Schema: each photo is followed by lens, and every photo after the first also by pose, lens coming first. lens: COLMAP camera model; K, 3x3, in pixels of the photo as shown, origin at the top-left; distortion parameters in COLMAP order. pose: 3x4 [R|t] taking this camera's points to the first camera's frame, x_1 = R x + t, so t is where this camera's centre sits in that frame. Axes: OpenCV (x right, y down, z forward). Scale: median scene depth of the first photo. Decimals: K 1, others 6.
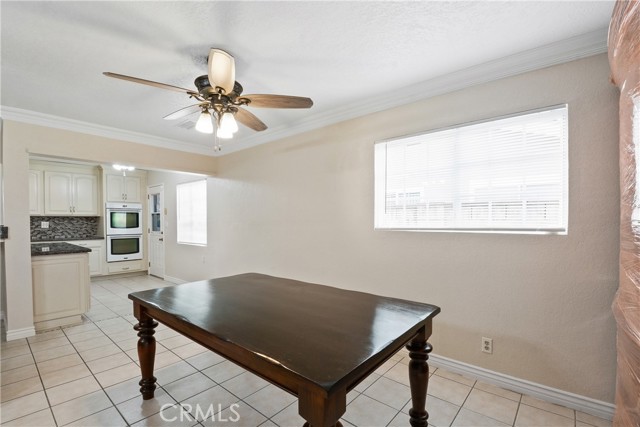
lens RADIAL K [[288.1, 0, 335.6], [0, 288.1, 223.3], [0, 0, 1]] dist [-0.003611, -0.009391]
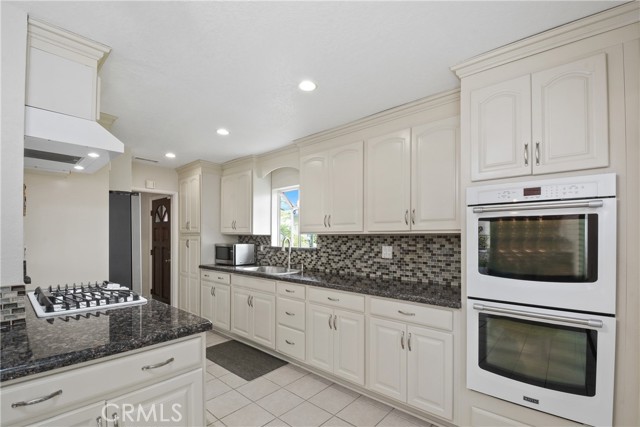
lens RADIAL K [[288.1, 0, 315.1], [0, 288.1, 239.3], [0, 0, 1]] dist [-0.003611, -0.009391]
pose [[-0.046339, 0.010080, -0.998875, -0.495430], [-0.010734, 0.999886, 0.010588, -0.019387], [0.998868, 0.011212, -0.046226, 0.854716]]
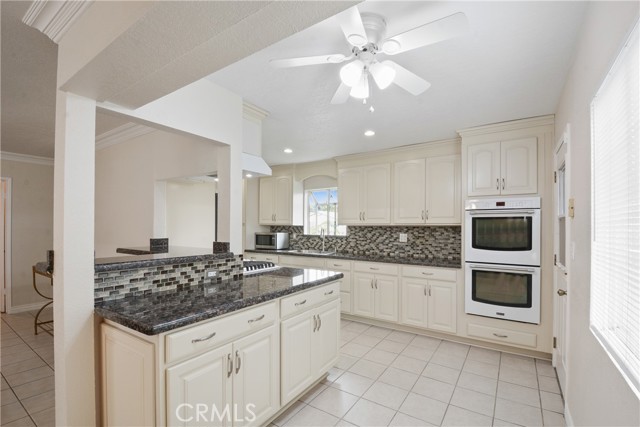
lens RADIAL K [[288.1, 0, 313.4], [0, 288.1, 229.0], [0, 0, 1]] dist [-0.003611, -0.009391]
pose [[0.078261, 0.008481, -0.996897, -0.297012], [-0.014220, 0.999872, 0.007390, -0.017821], [0.996831, 0.013598, 0.078372, 0.679767]]
